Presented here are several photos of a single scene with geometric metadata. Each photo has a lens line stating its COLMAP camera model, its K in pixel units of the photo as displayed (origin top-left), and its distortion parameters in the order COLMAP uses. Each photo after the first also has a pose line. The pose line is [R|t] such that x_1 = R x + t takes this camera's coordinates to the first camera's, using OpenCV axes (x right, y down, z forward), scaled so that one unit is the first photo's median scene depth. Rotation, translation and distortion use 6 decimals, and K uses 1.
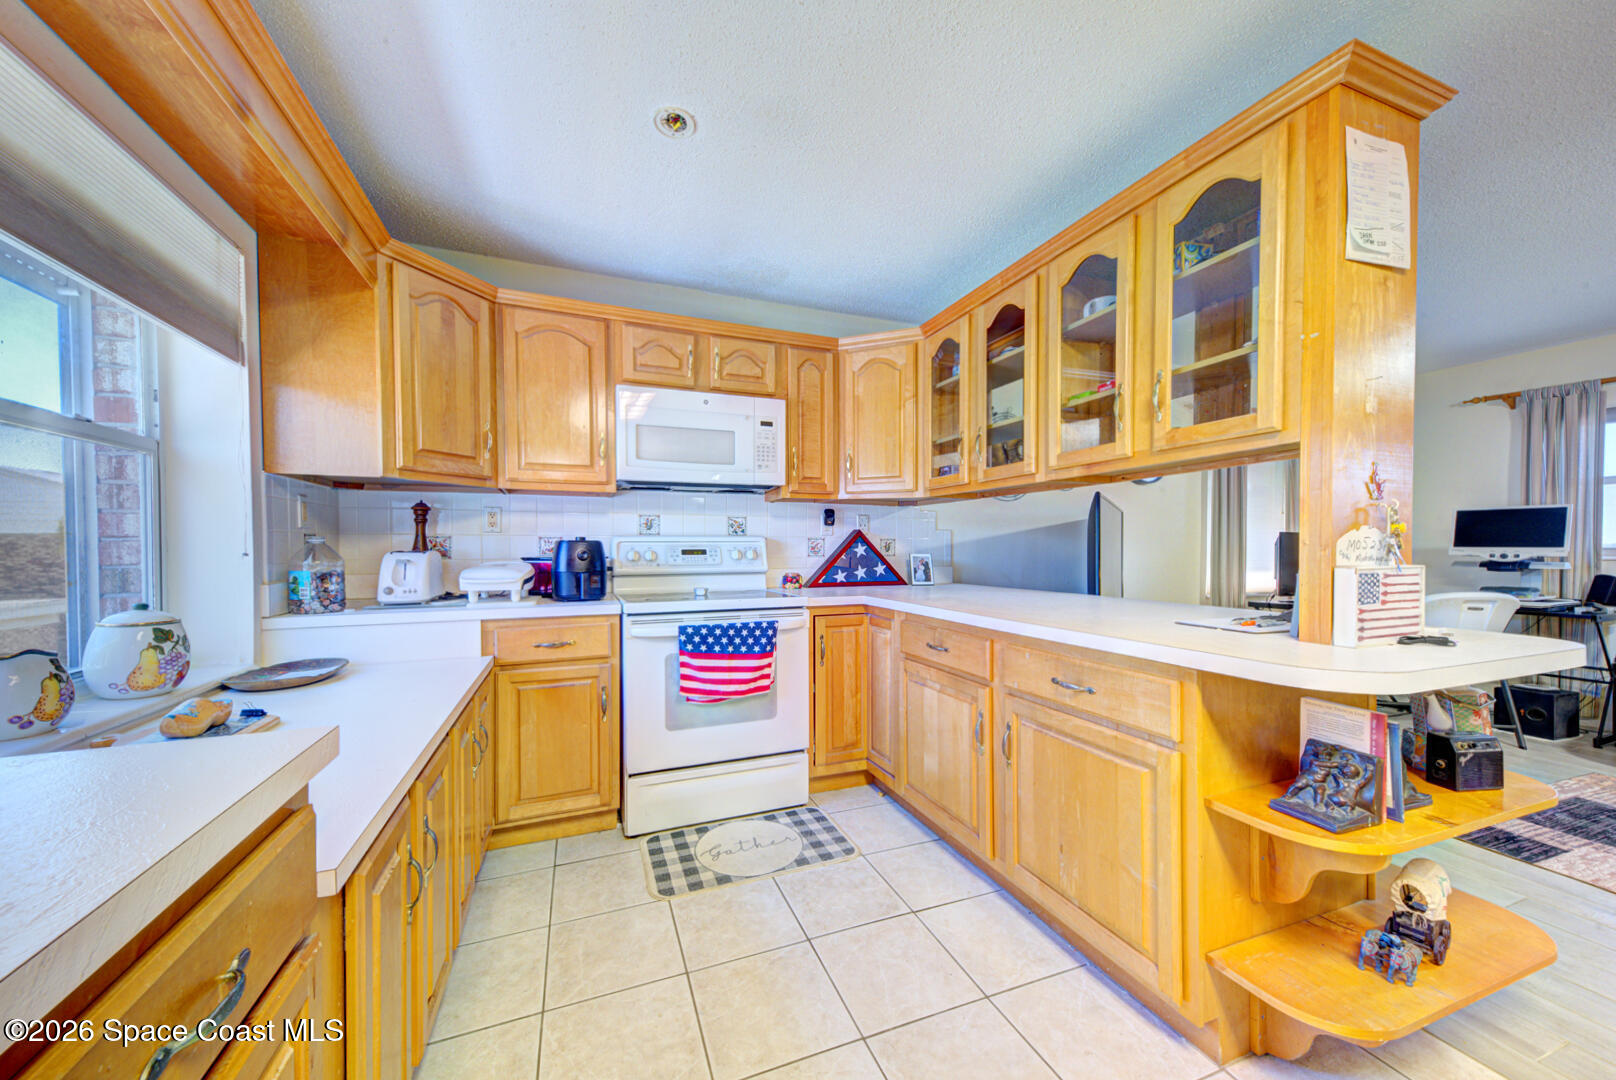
lens RADIAL K [[585.9, 0, 799.8], [0, 585.9, 558.0], [0, 0, 1]] dist [0.021893, -0.001239]
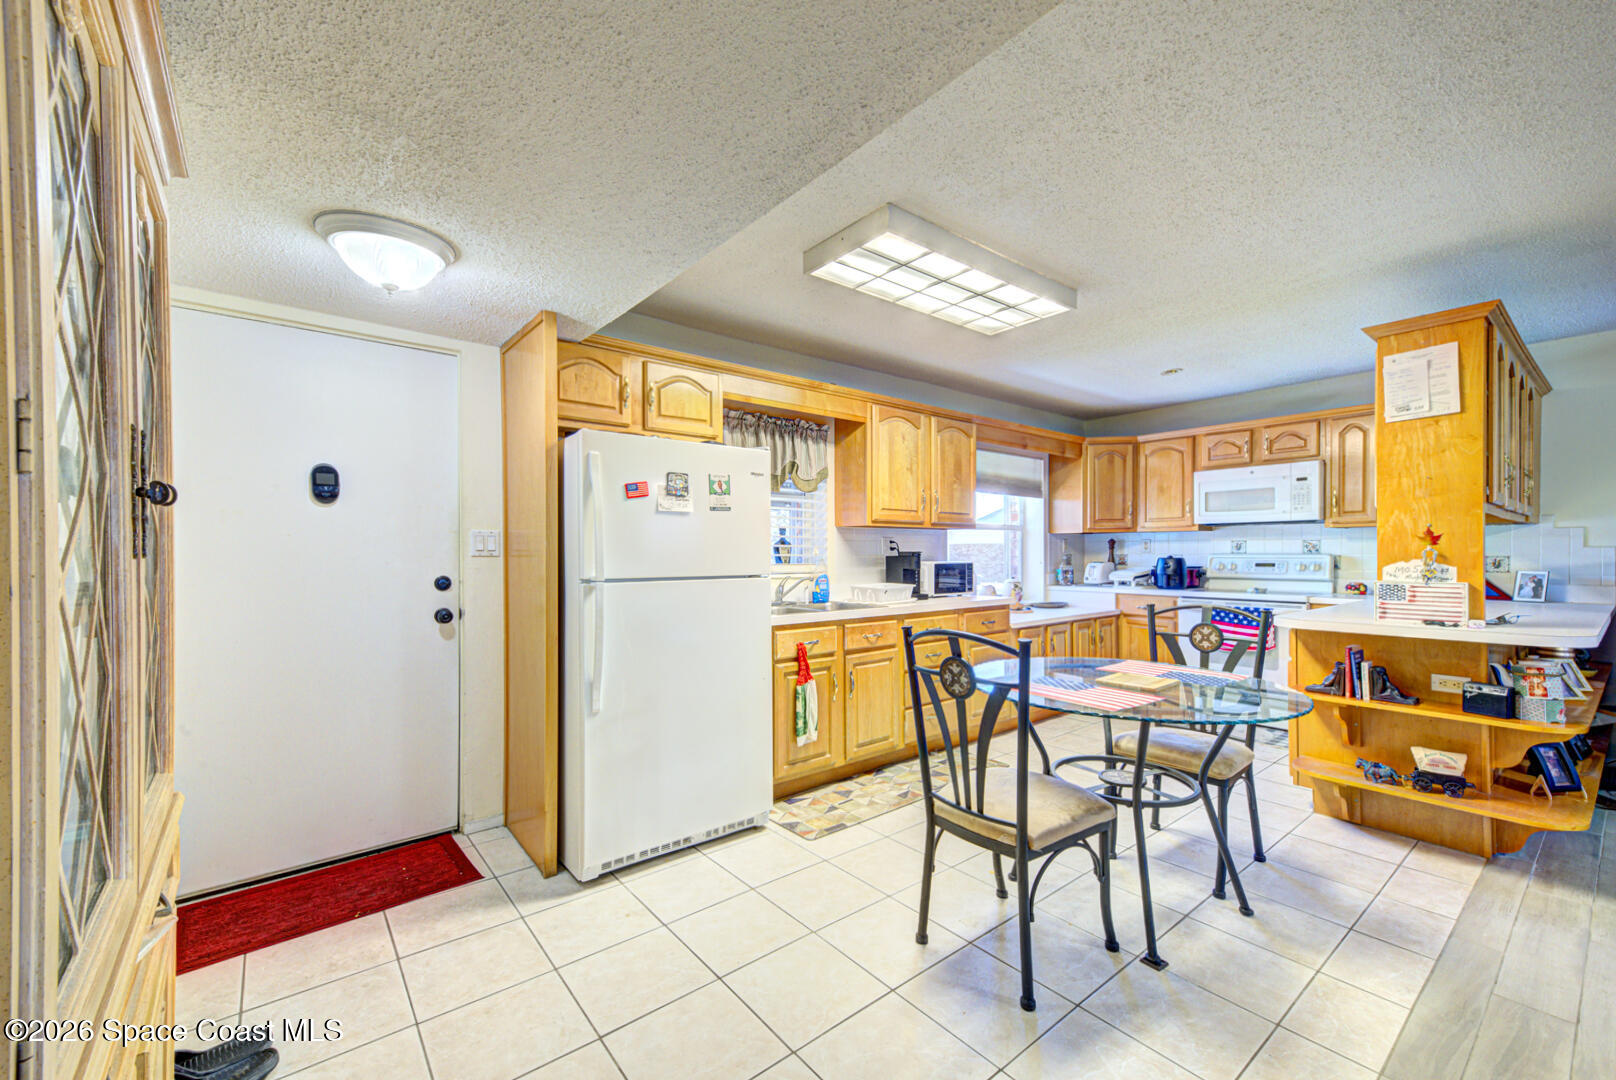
lens RADIAL K [[655.7, 0, 807.7], [0, 655.7, 553.9], [0, 0, 1]] dist [0.027121, -0.000002]
pose [[0.305403, 0.004744, -0.952211, 1.277457], [-0.016614, 0.999862, -0.000347, -0.021336], [0.952078, 0.015926, 0.305440, -0.761863]]
